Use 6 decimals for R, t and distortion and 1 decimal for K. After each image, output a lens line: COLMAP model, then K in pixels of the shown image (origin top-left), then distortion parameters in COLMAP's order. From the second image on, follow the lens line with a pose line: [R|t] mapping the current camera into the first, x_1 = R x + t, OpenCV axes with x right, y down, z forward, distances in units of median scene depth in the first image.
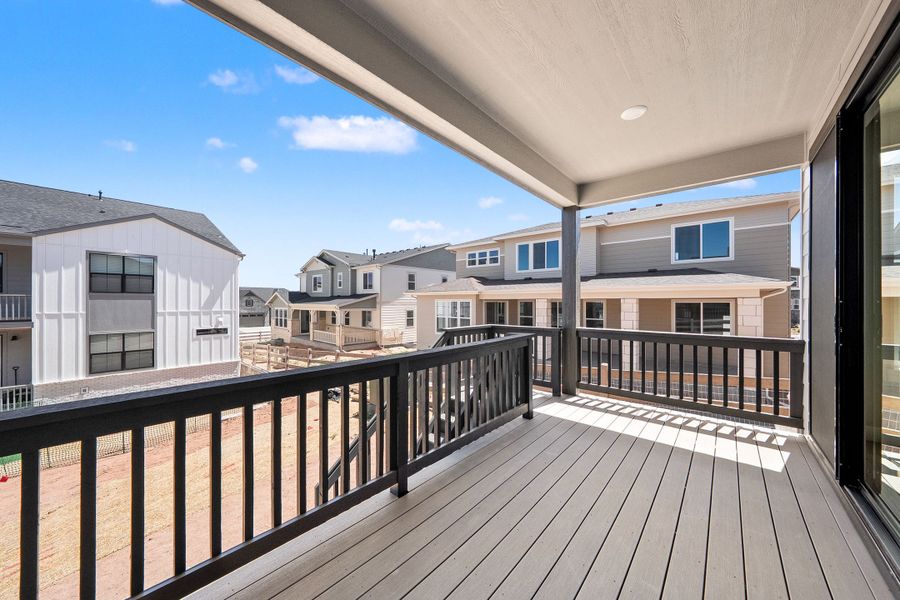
lens RADIAL K [[318.1, 0, 446.2], [0, 318.1, 301.9], [0, 0, 1]] dist [-0.003277, 0.000165]
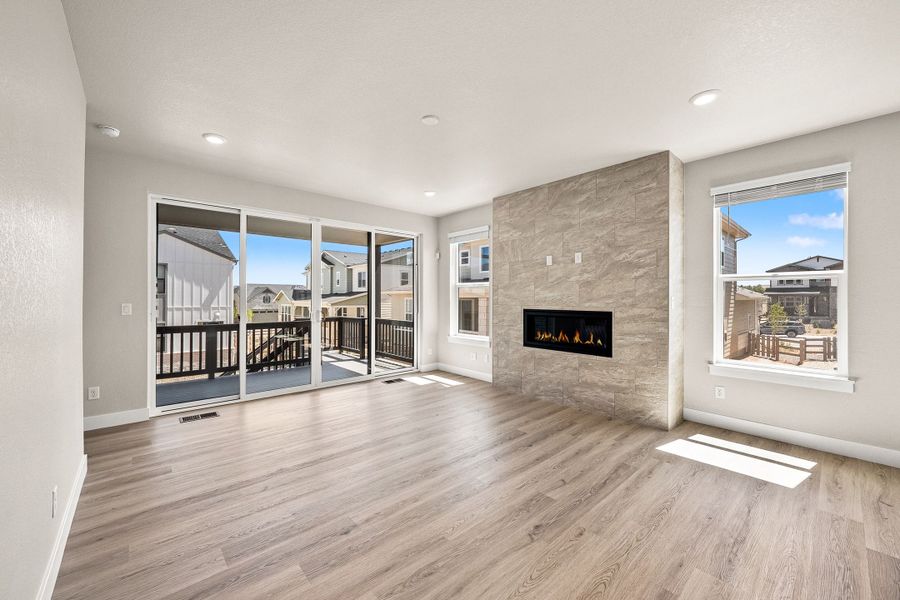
lens RADIAL K [[344.7, 0, 456.0], [0, 344.7, 295.7], [0, 0, 1]] dist [-0.000863, -0.000715]
pose [[0.996697, 0.000625, -0.081202, 0.217754], [-0.001214, 0.999973, -0.007211, -0.005044], [0.081196, 0.007285, 0.996672, -0.172403]]
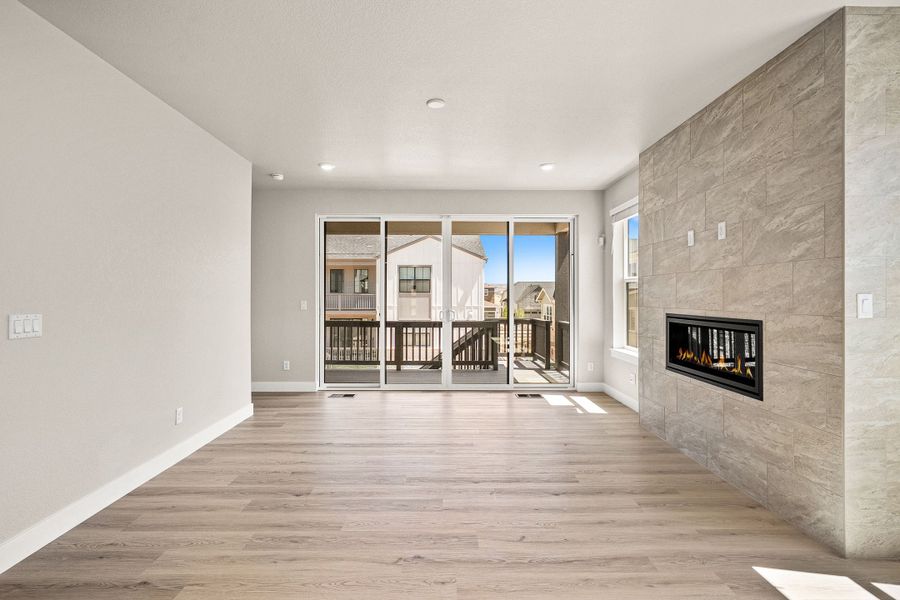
lens RADIAL K [[433.9, 0, 454.6], [0, 433.9, 293.9], [0, 0, 1]] dist [-0.004430, 0.000664]
pose [[0.692996, -0.003680, -0.720932, 0.316967], [-0.001949, 0.999974, -0.006978, -0.005014], [0.720939, 0.006241, 0.692971, -0.141200]]
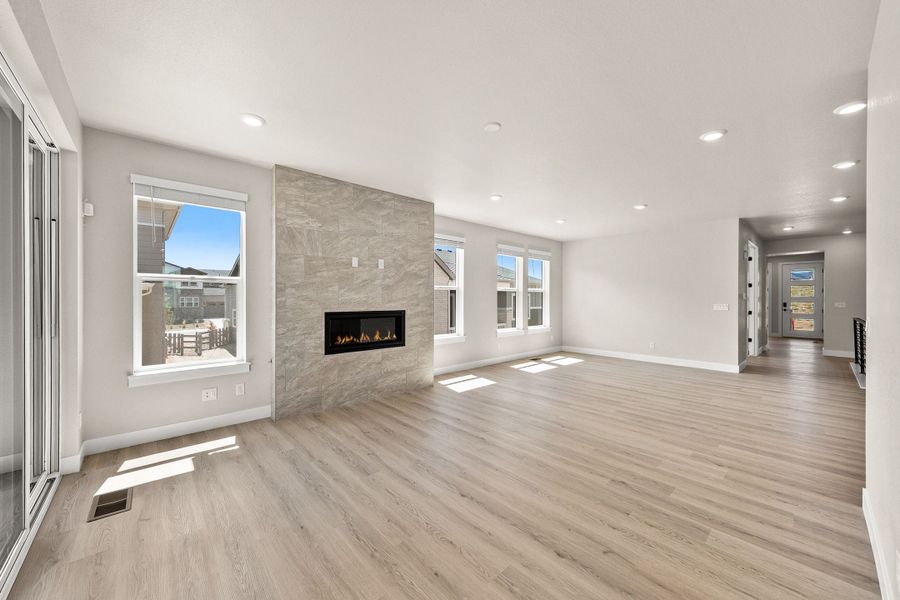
lens RADIAL K [[344.7, 0, 438.6], [0, 344.7, 299.3], [0, 0, 1]] dist [-0.000863, -0.000715]
pose [[0.099694, -0.003483, 0.995012, 0.051648], [0.001048, 0.999994, 0.003395, -0.006219], [-0.995018, 0.000704, 0.099697, -0.026935]]
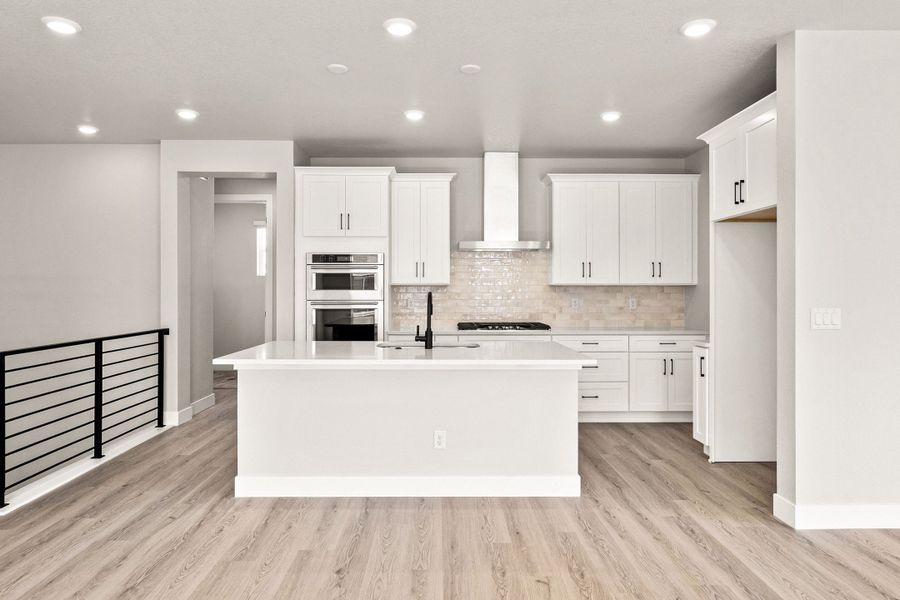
lens RADIAL K [[551.3, 0, 417.8], [0, 551.3, 290.1], [0, 0, 1]] dist [-0.003798, -0.000674]
pose [[-0.746818, -0.000590, -0.665028, 0.349467], [-0.003099, 0.999992, 0.002593, -0.005448], [0.665021, 0.003998, -0.746814, -0.105463]]
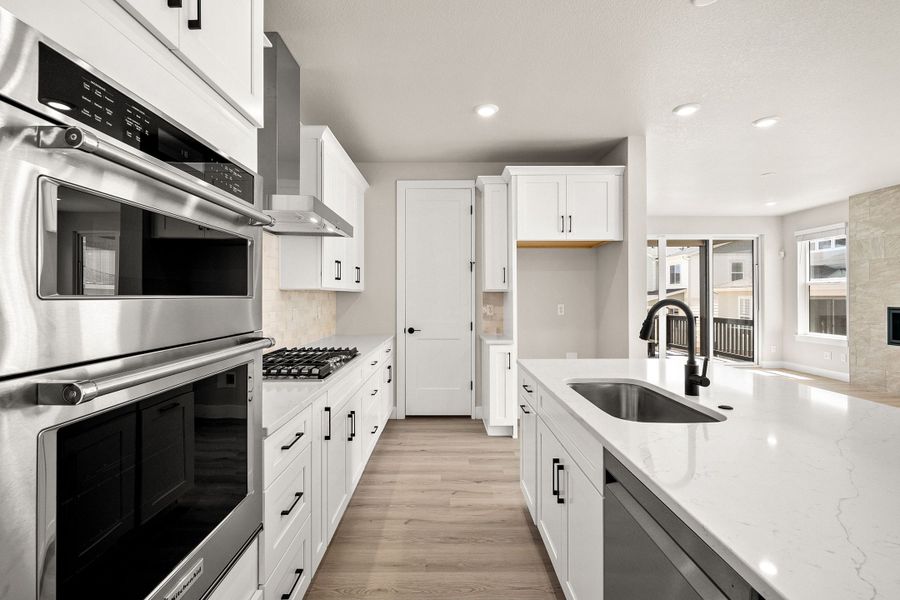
lens RADIAL K [[428.4, 0, 455.3], [0, 428.4, 294.1], [0, 0, 1]] dist [0.000388, 0.000245]
pose [[0.688999, -0.005114, -0.724745, 0.252240], [0.000347, 0.999977, -0.006726, -0.004779], [0.724763, 0.004383, 0.688985, -0.341397]]
